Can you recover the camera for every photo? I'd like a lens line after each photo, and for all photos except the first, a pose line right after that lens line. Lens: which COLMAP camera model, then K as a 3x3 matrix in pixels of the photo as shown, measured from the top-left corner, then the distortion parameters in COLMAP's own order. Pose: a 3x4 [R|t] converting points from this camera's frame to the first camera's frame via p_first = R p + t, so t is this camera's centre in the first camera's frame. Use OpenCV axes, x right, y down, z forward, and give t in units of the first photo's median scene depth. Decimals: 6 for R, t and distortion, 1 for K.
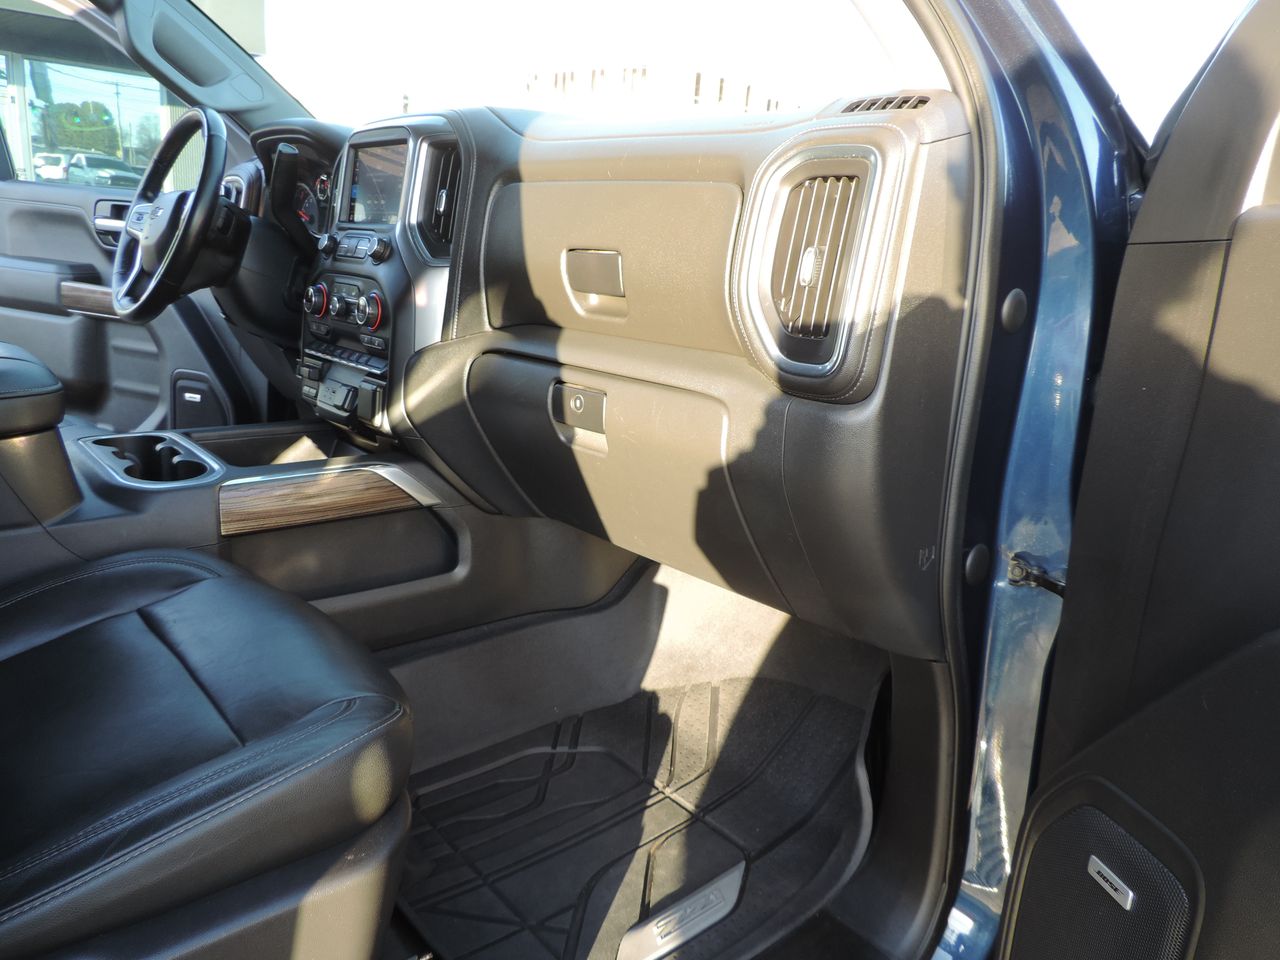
lens RADIAL K [[905.3, 0, 650.1], [0, 905.3, 495.4], [0, 0, 1]] dist [-0.035554, 0.009117]
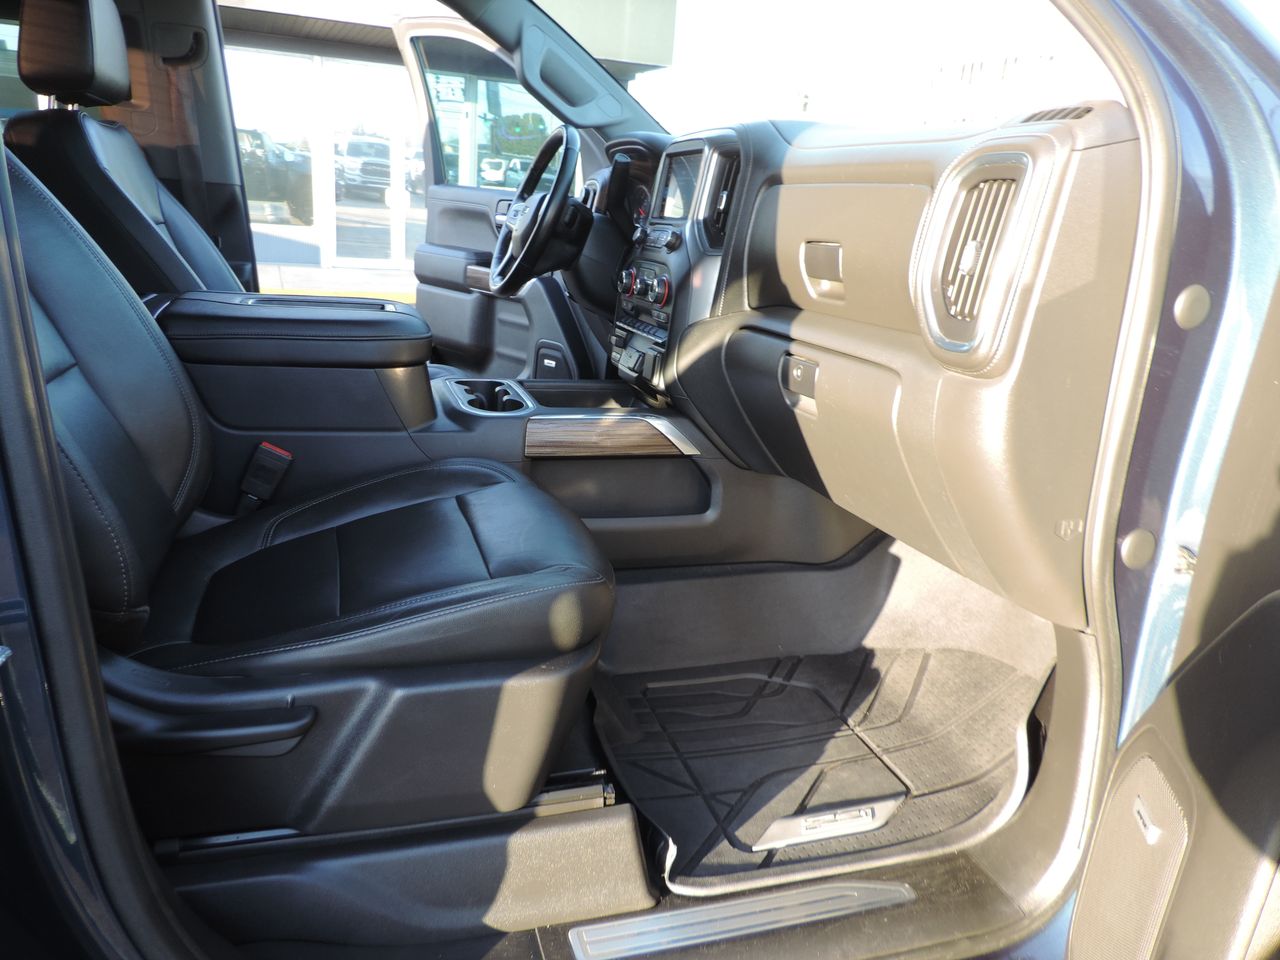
lens RADIAL K [[902.3, 0, 639.5], [0, 902.3, 507.8], [0, 0, 1]] dist [-0.054090, -0.002060]
pose [[0.915860, 0.120690, -0.382929, 0.166245], [-0.114552, 0.992656, 0.038885, 0.043113], [0.384810, 0.008252, 0.922959, -0.134359]]
